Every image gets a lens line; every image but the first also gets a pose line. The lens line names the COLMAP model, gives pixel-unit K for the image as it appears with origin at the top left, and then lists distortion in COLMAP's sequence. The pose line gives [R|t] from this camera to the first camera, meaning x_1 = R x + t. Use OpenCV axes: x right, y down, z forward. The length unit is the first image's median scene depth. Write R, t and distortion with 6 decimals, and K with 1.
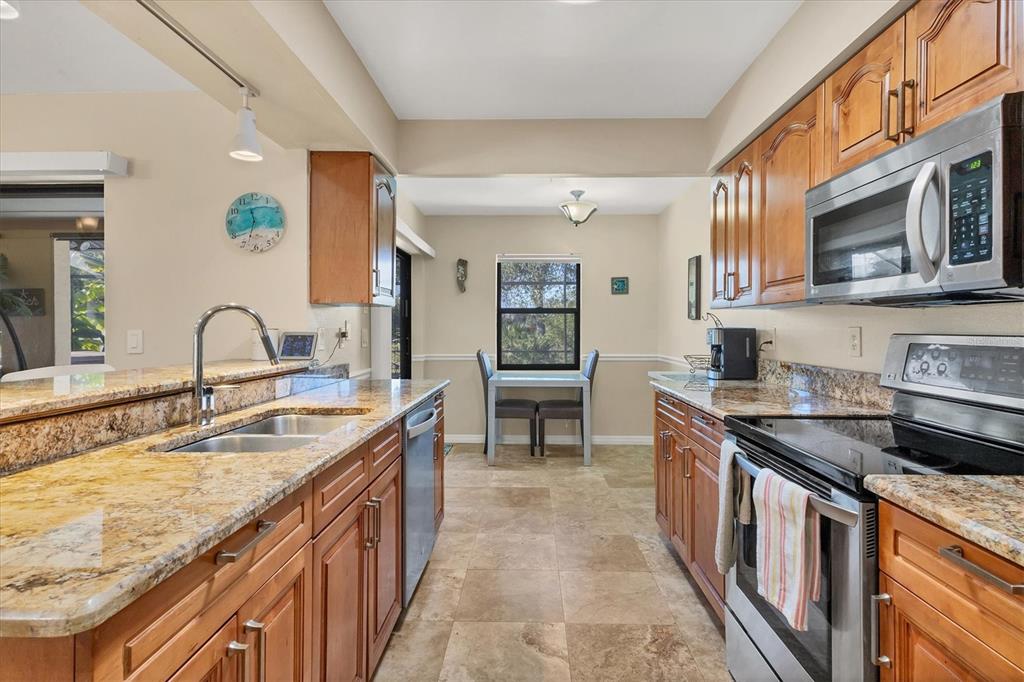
lens RADIAL K [[516.2, 0, 516.4], [0, 516.2, 327.1], [0, 0, 1]] dist [0.012008, 0.000248]
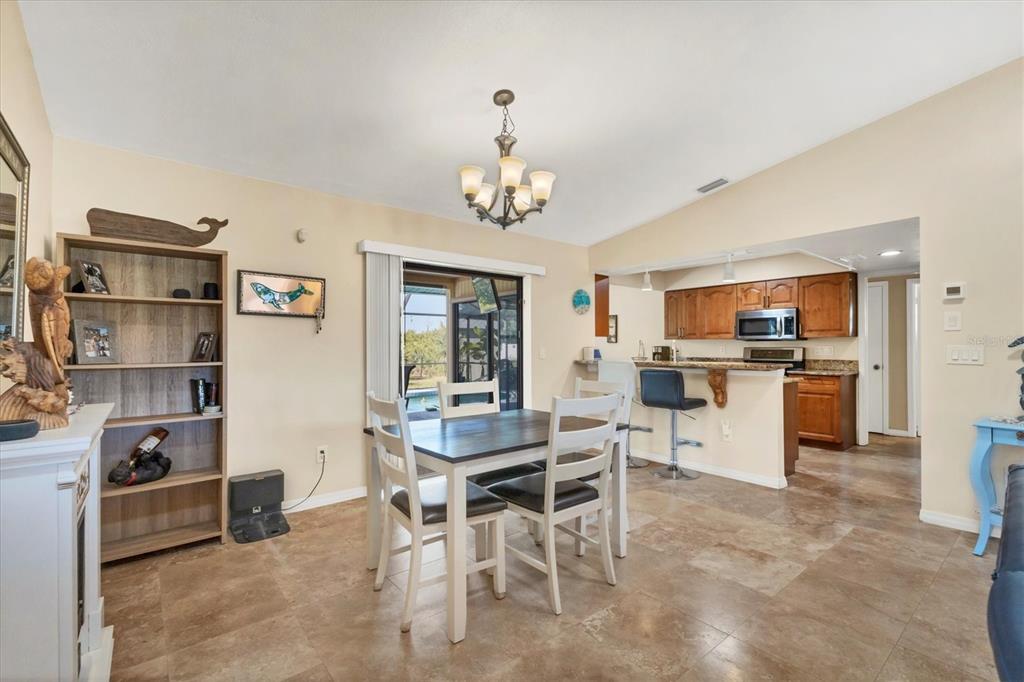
lens RADIAL K [[451.8, 0, 512.0], [0, 451.8, 341.0], [0, 0, 1]] dist [0.010229, 0.000075]
pose [[0.752256, 0.004813, 0.658853, -2.077670], [0.001810, 0.999954, -0.009371, -0.004994], [-0.658868, 0.008242, 0.752213, -0.336023]]
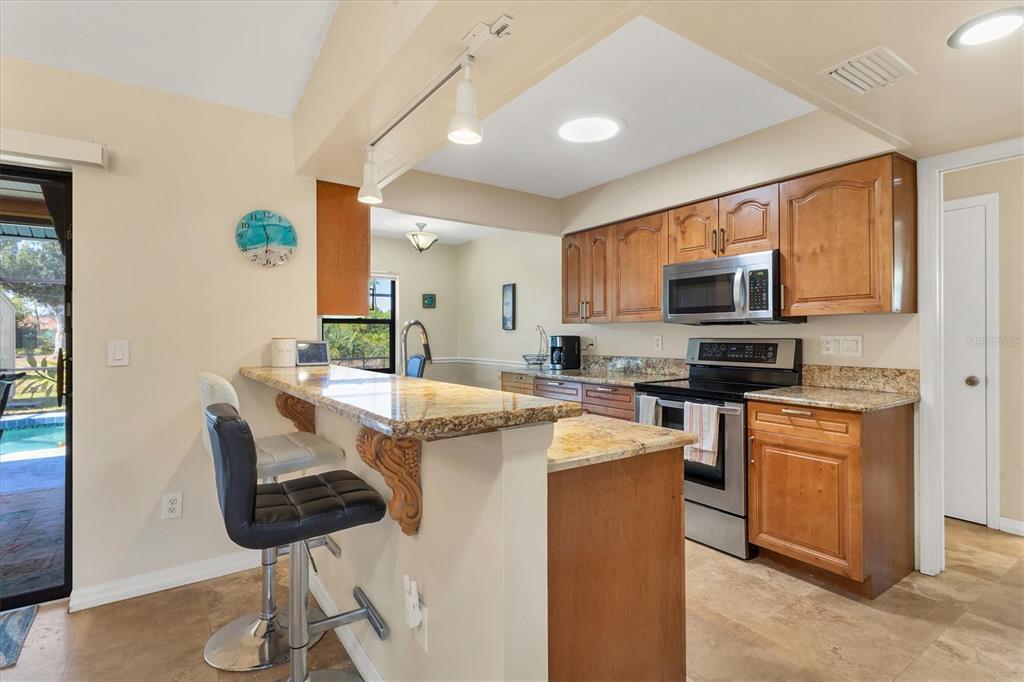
lens RADIAL K [[503.8, 0, 512.1], [0, 503.8, 334.1], [0, 0, 1]] dist [0.012998, 0.000214]
pose [[0.804886, -0.002019, 0.593426, -0.707090], [0.003260, 0.999994, -0.001019, -0.002250], [-0.593421, 0.002755, 0.804888, -0.134459]]
